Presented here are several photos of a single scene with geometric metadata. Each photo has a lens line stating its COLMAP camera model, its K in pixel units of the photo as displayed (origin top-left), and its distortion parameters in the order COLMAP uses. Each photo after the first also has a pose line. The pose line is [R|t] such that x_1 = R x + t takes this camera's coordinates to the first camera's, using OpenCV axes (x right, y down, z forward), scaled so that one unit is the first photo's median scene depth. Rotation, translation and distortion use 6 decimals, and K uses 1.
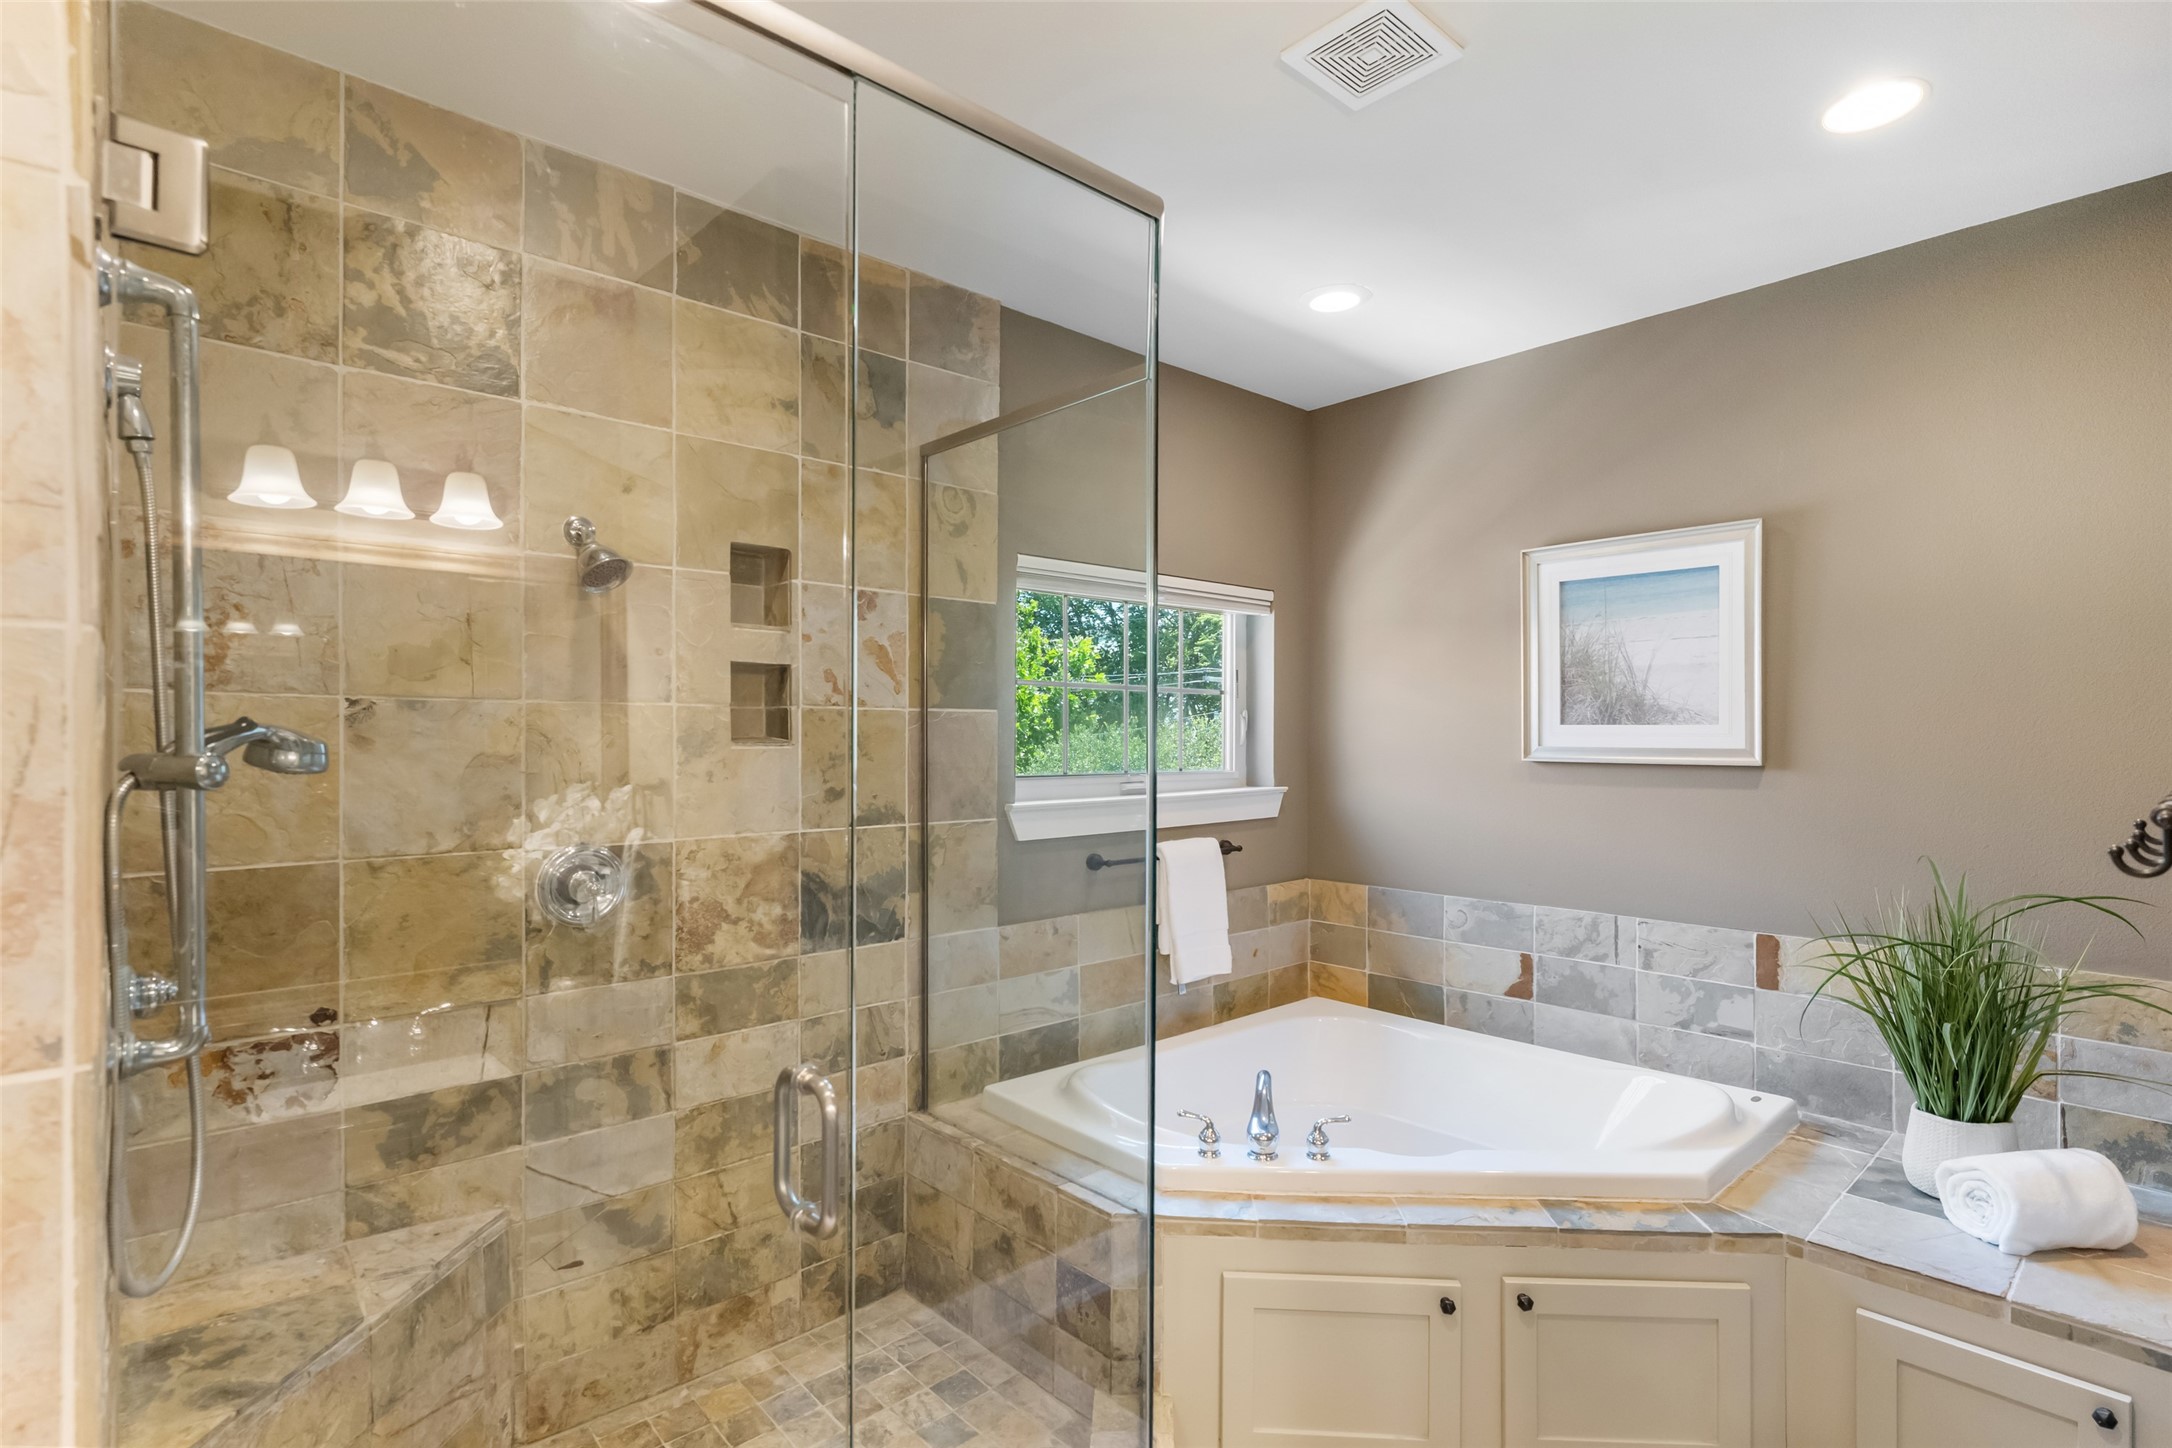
lens RADIAL K [[1044.2, 0, 1088.8], [0, 1044.2, 735.3], [0, 0, 1]] dist [-0.003356, 0.000957]
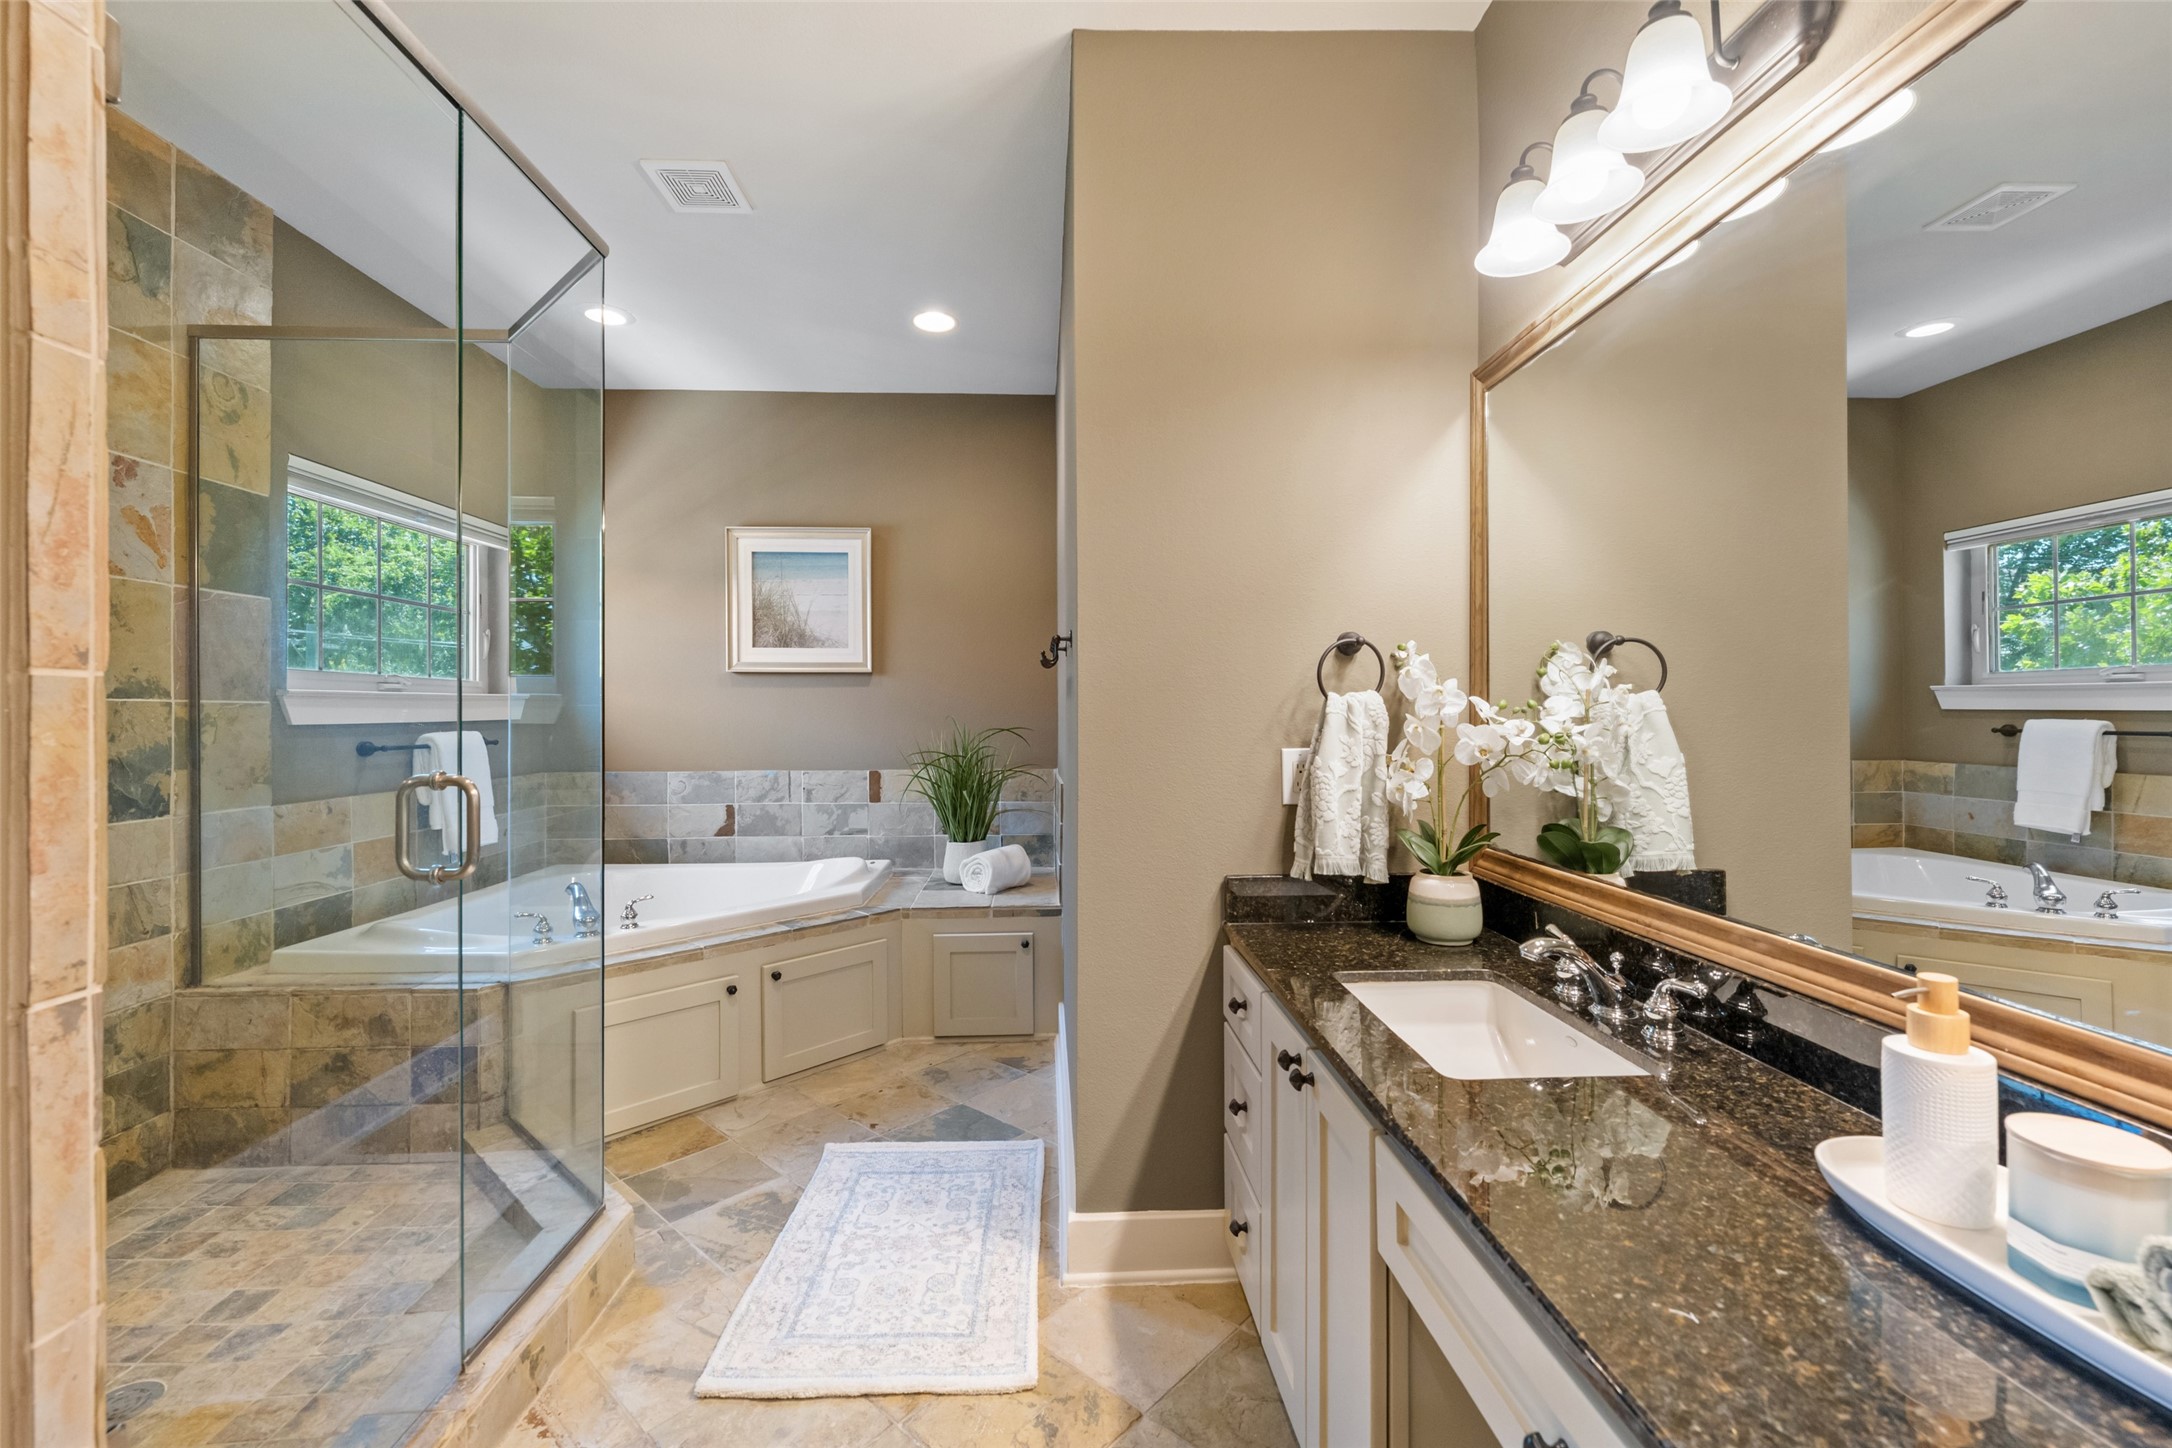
lens RADIAL K [[955.9, 0, 1086.4], [0, 955.9, 721.3], [0, 0, 1]] dist [0.002468, 0.000230]
pose [[0.630210, 0.001465, 0.776423, -0.336541], [0.008134, 0.999931, -0.008489, 0.120672], [-0.776382, 0.011666, 0.630155, -0.252753]]
